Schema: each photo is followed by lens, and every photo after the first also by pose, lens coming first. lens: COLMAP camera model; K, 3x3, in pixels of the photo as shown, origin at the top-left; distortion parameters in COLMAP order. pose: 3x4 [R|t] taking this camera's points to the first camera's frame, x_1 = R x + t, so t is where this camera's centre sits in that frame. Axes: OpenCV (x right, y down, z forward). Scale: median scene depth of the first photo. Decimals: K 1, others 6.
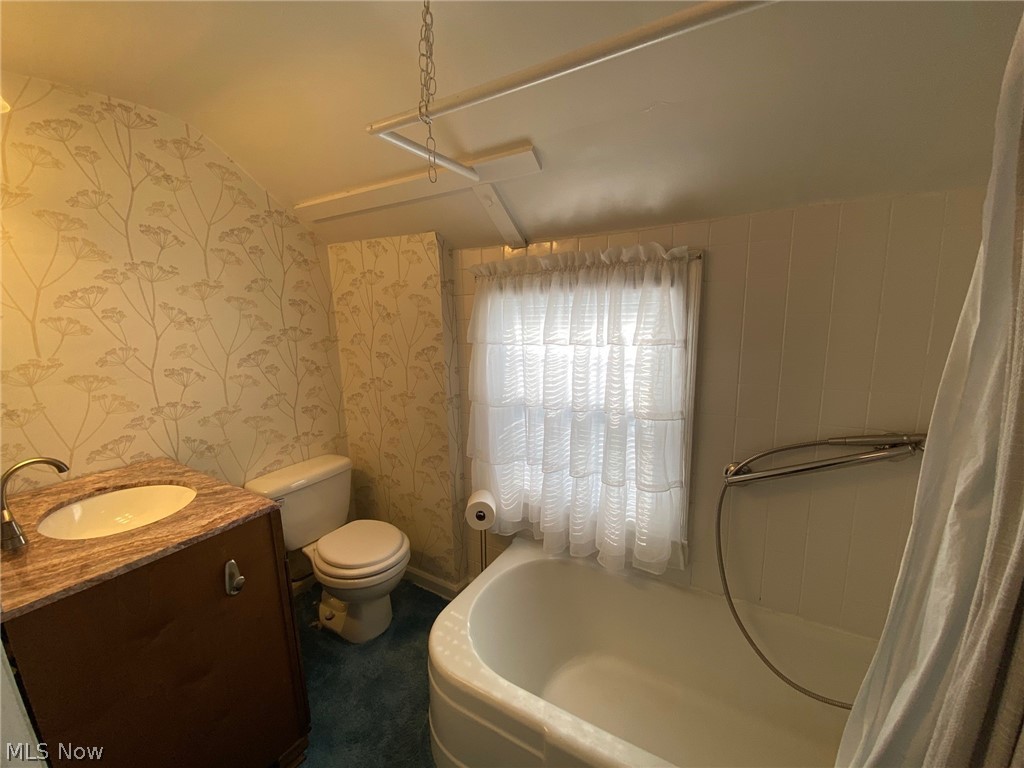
lens RADIAL K [[410.8, 0, 510.3], [0, 410.8, 385.2], [0, 0, 1]] dist [0.013557, -0.019458]
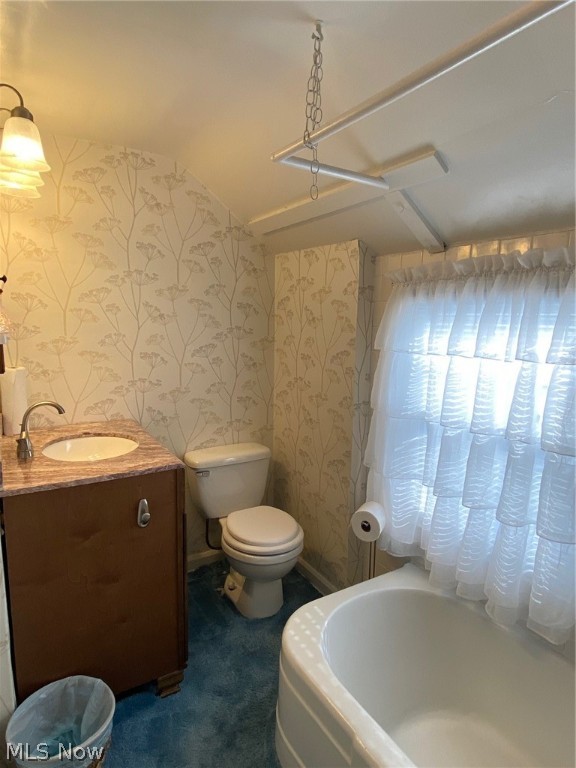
lens RADIAL K [[445.5, 0, 288.0], [0, 445.5, 384.0], [0, 0, 1]] dist [0.086087, -0.134871]
pose [[0.888634, 0.104907, -0.446458, 0.213987], [-0.122016, 0.992481, -0.009651, 0.016940], [0.442088, 0.063051, 0.894753, -0.059758]]
